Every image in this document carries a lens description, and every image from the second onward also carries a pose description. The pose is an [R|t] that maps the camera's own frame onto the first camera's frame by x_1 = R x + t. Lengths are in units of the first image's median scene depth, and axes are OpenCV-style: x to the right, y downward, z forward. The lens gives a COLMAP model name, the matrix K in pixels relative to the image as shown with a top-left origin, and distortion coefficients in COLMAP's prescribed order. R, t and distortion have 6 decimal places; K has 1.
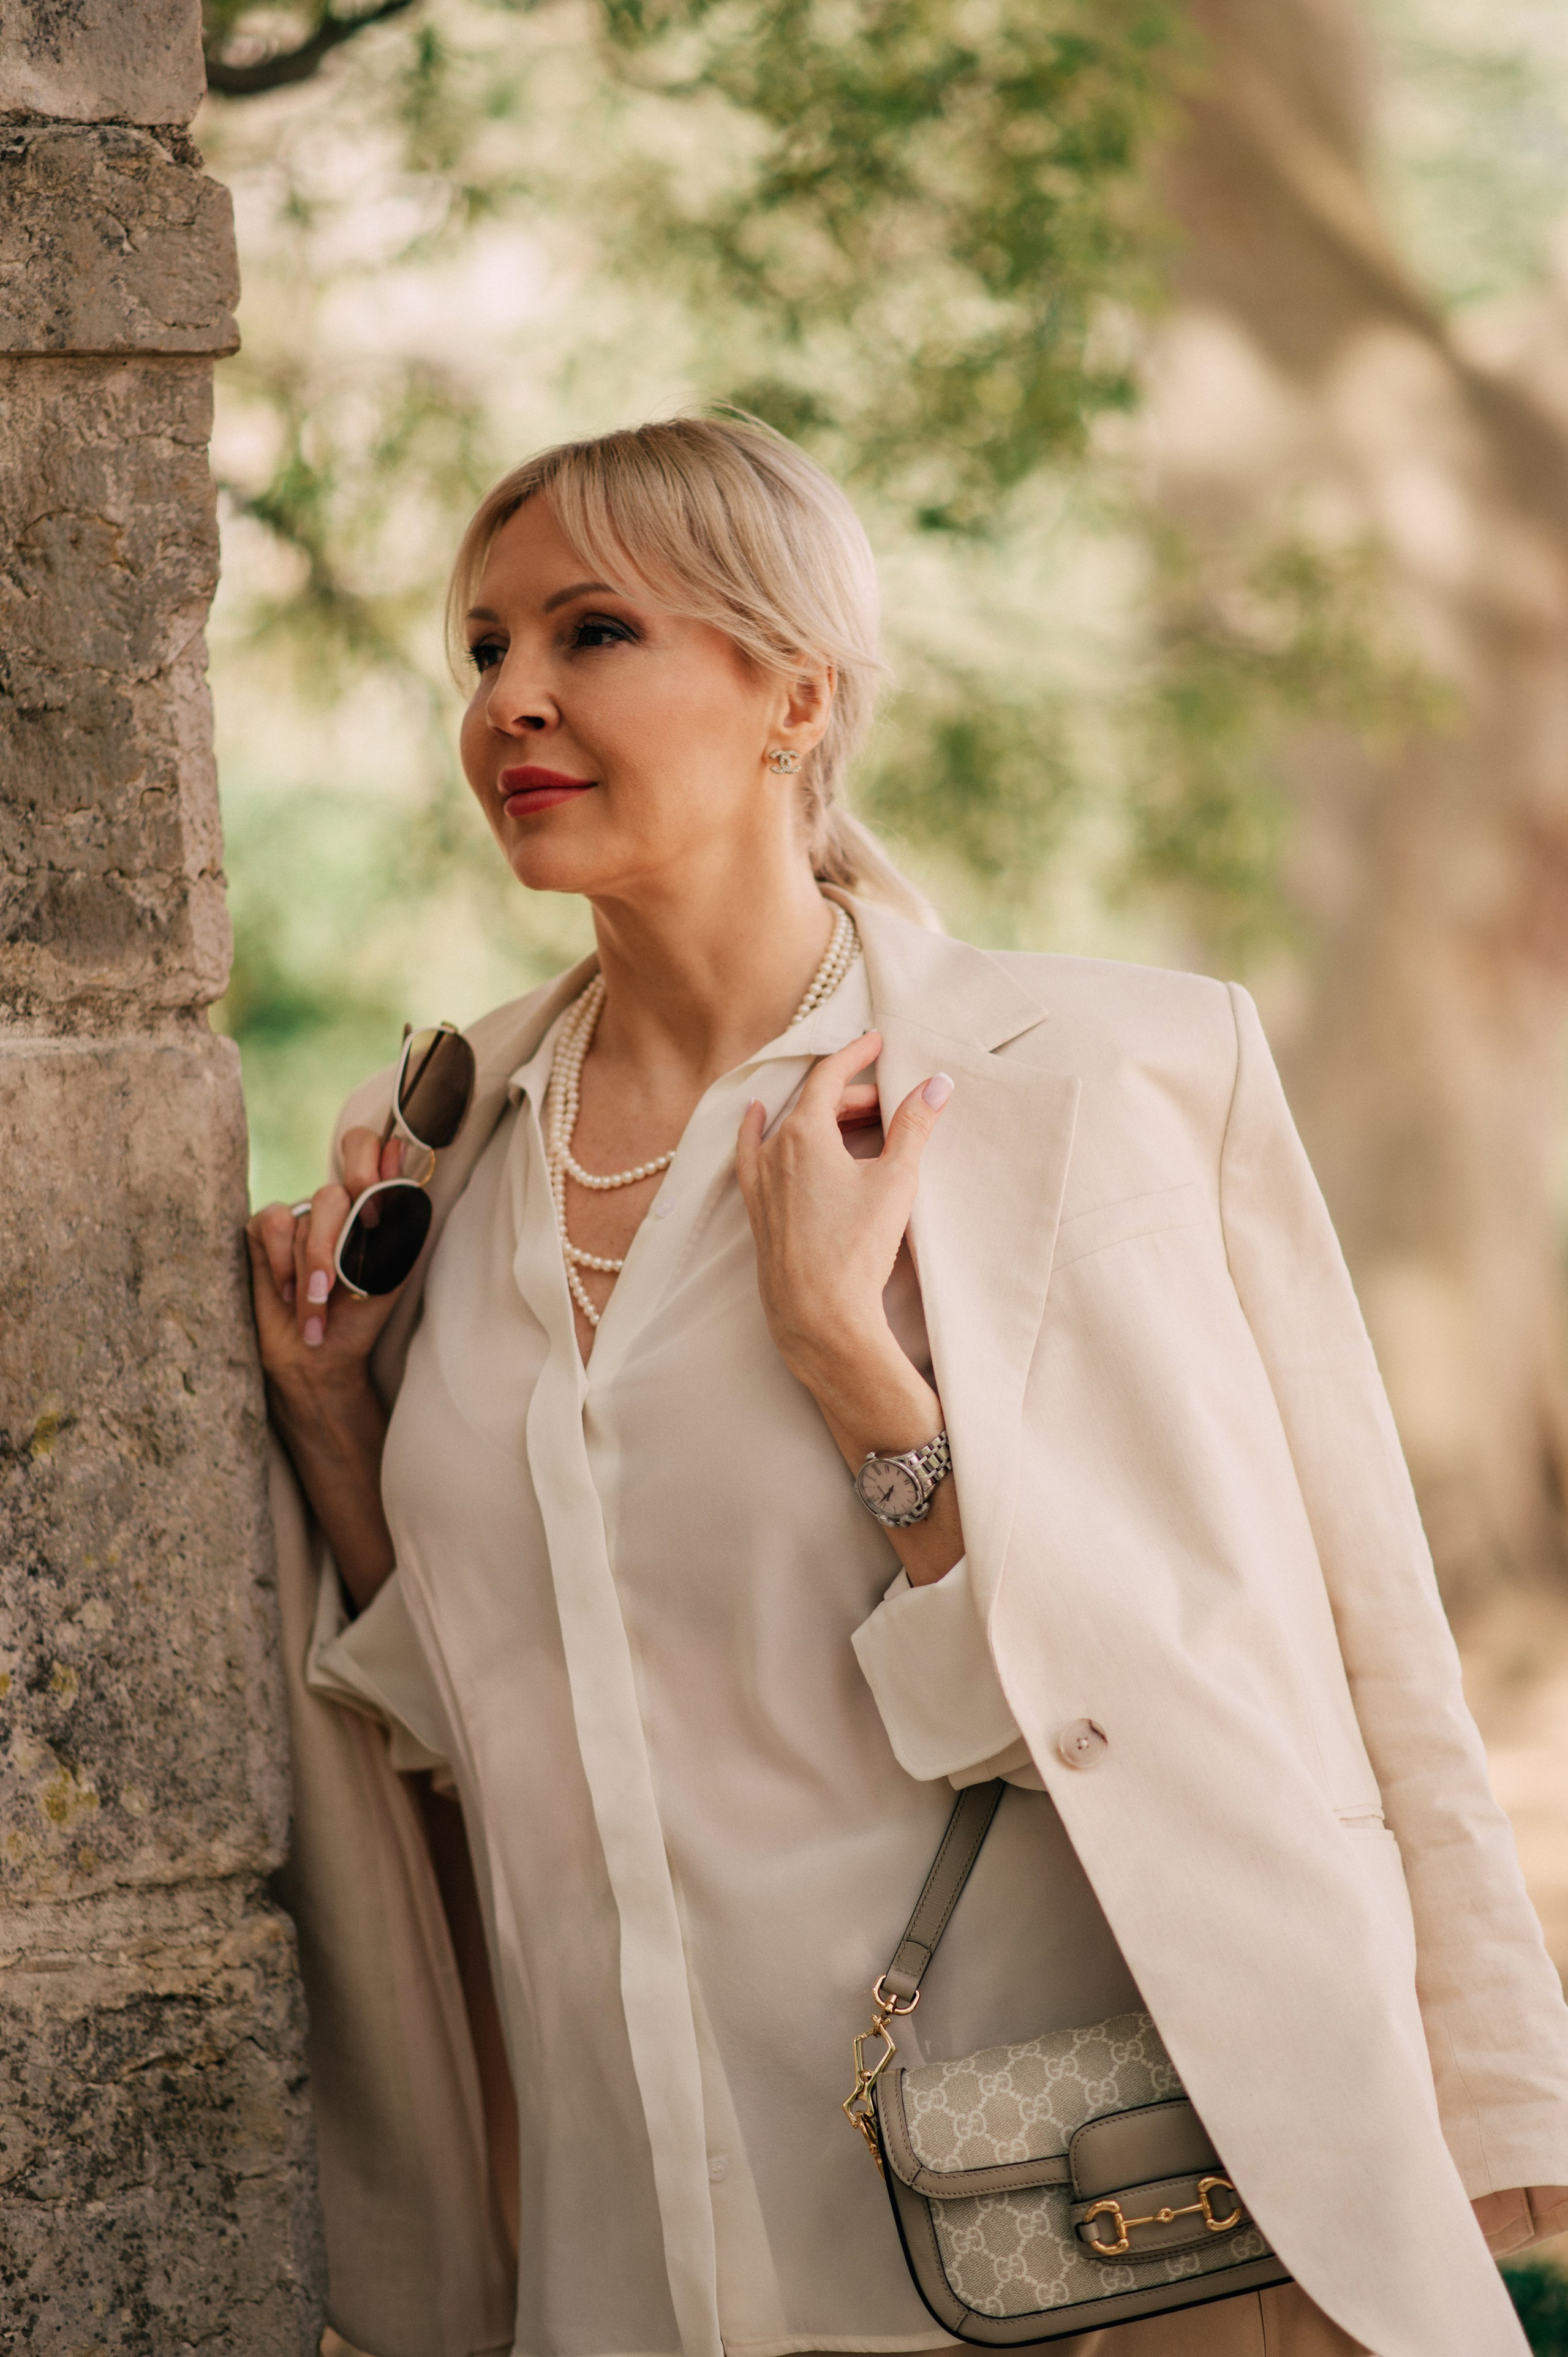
lens RADIAL K [[5465.9, 0, 783.5], [0, 5465.9, 1170.5], [0, 0, 1]] dist [-0.003894, 0.000000]
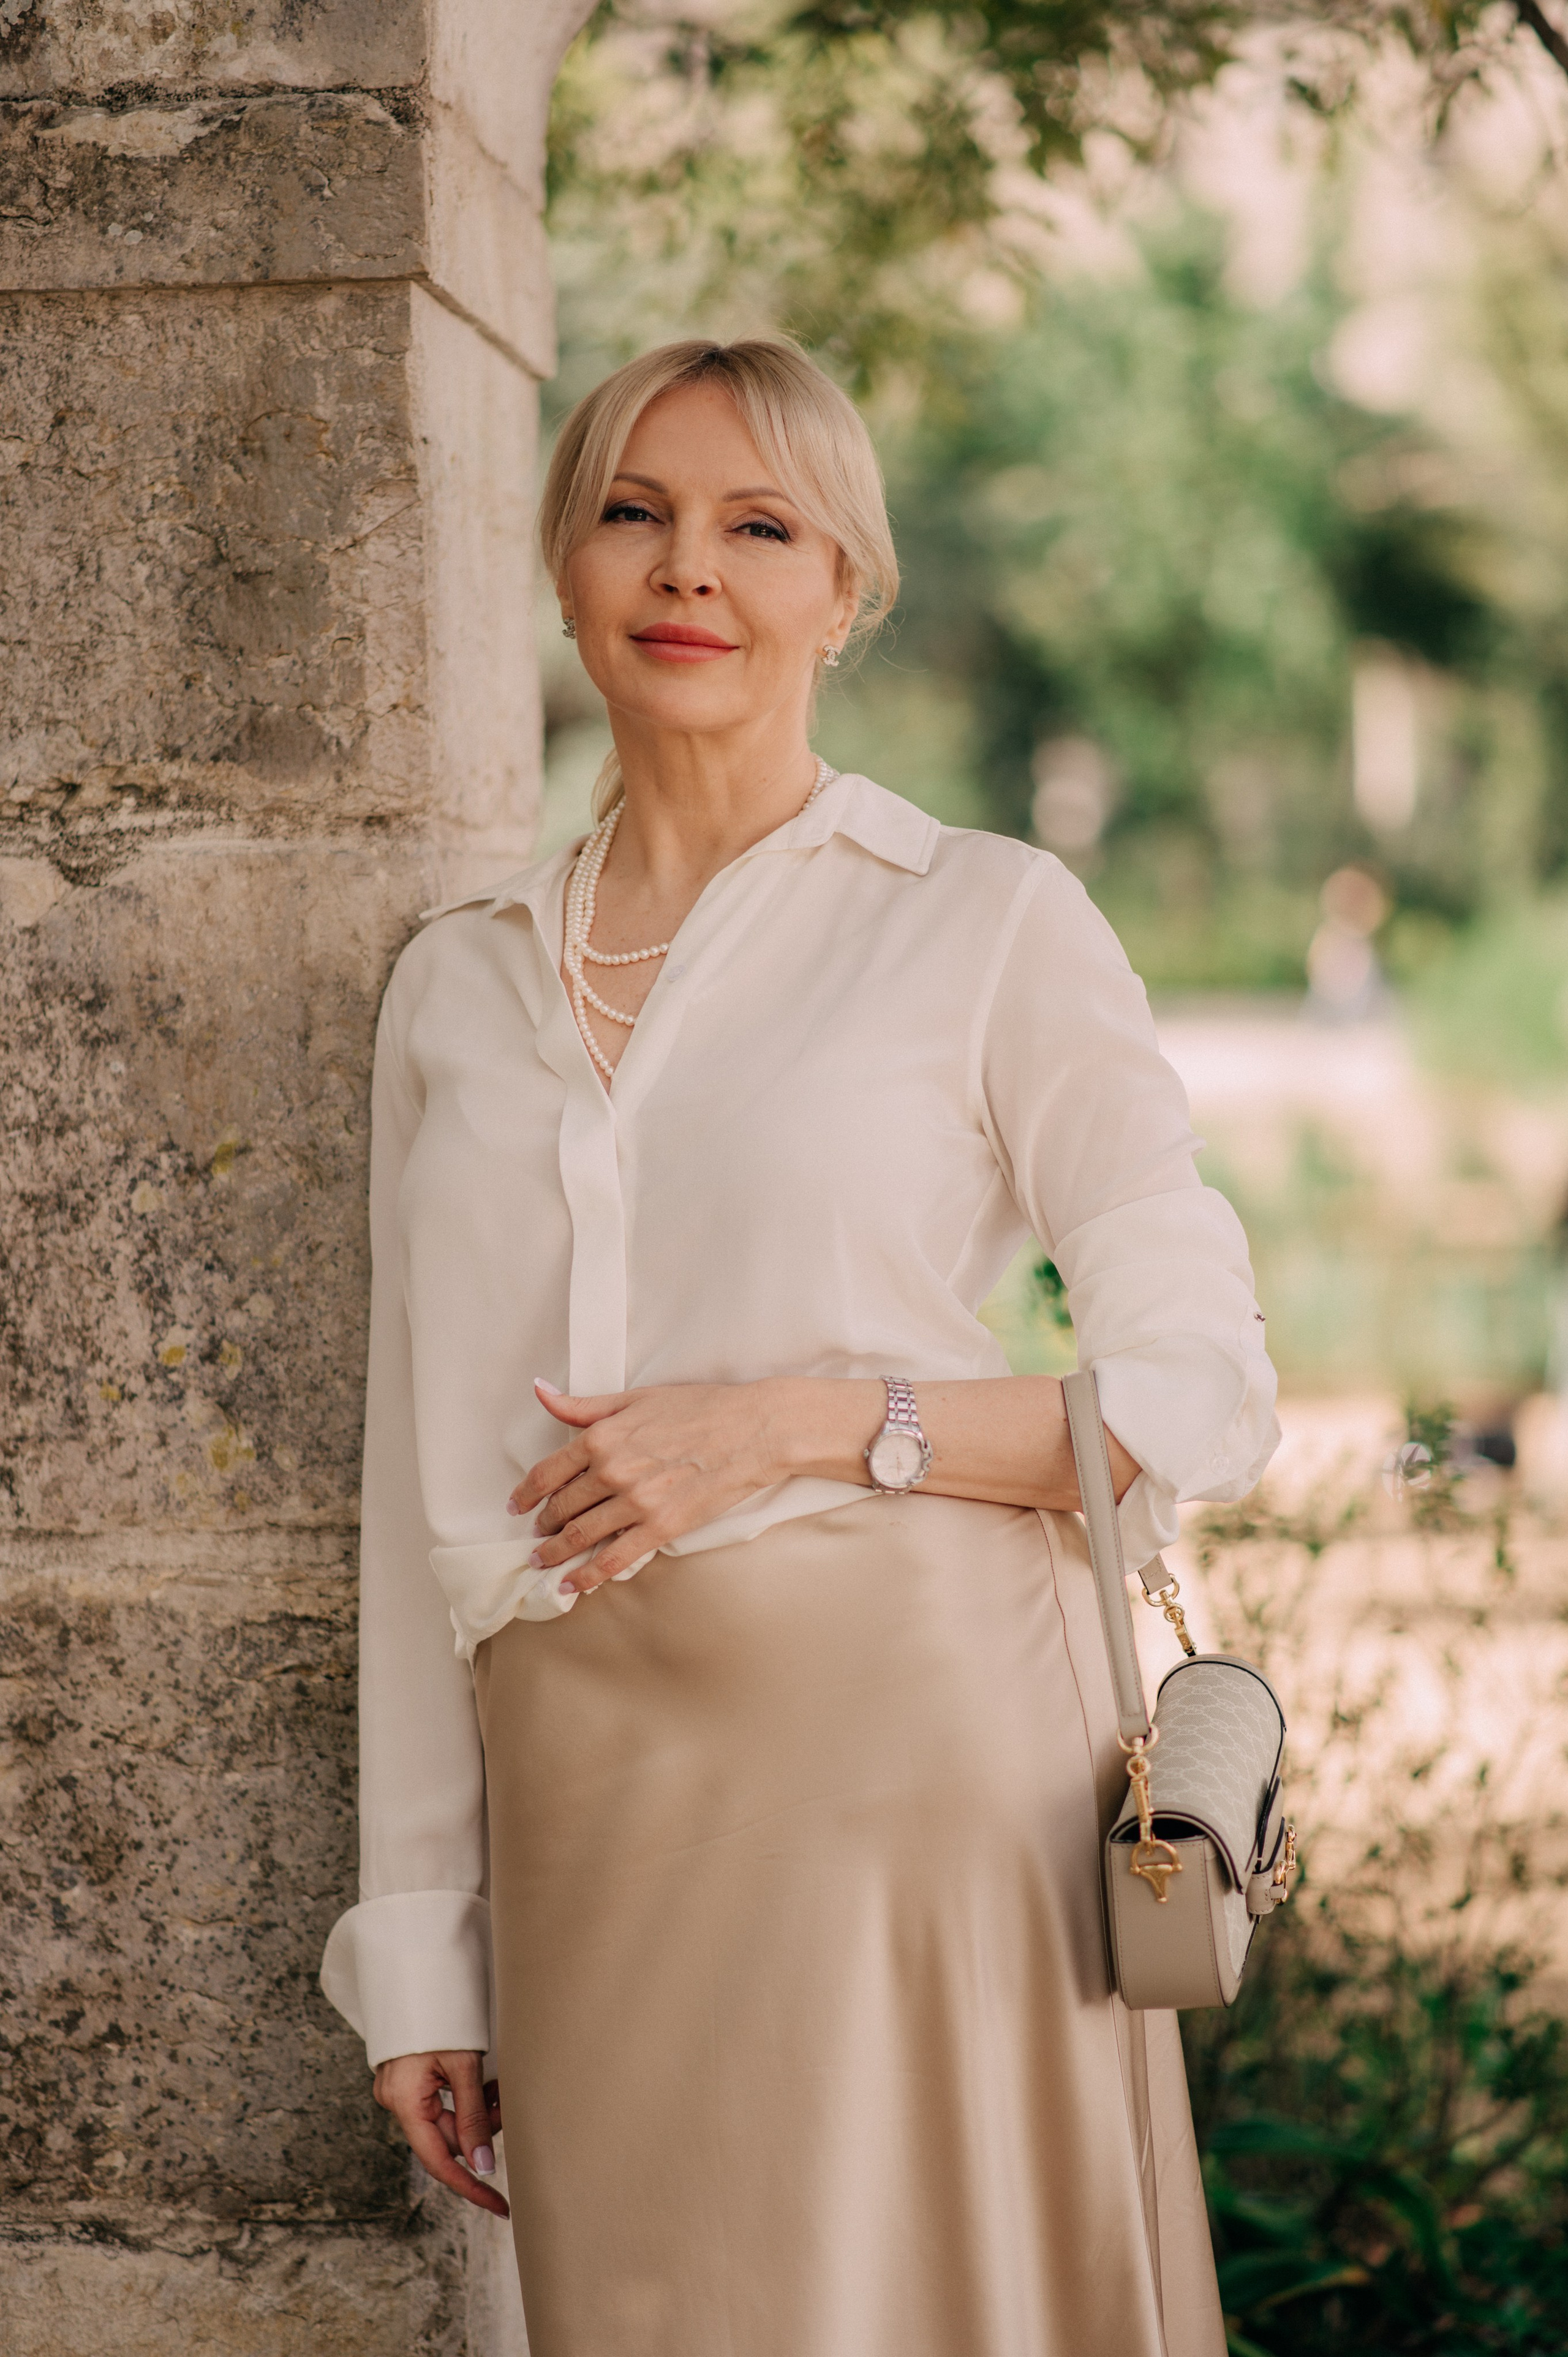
lens RADIAL K [[5465.9, 0, 783.5], [0, 5465.9, 1185.0], [0, 0, 1]] dist [-0.003894, 0.000000]
pose [[0.858157, 0.066029, -0.509123, 0.604481], [-0.038835, 0.997202, 0.063870, -0.029928], [0.511916, -0.035038, 0.858321, -0.004077]]
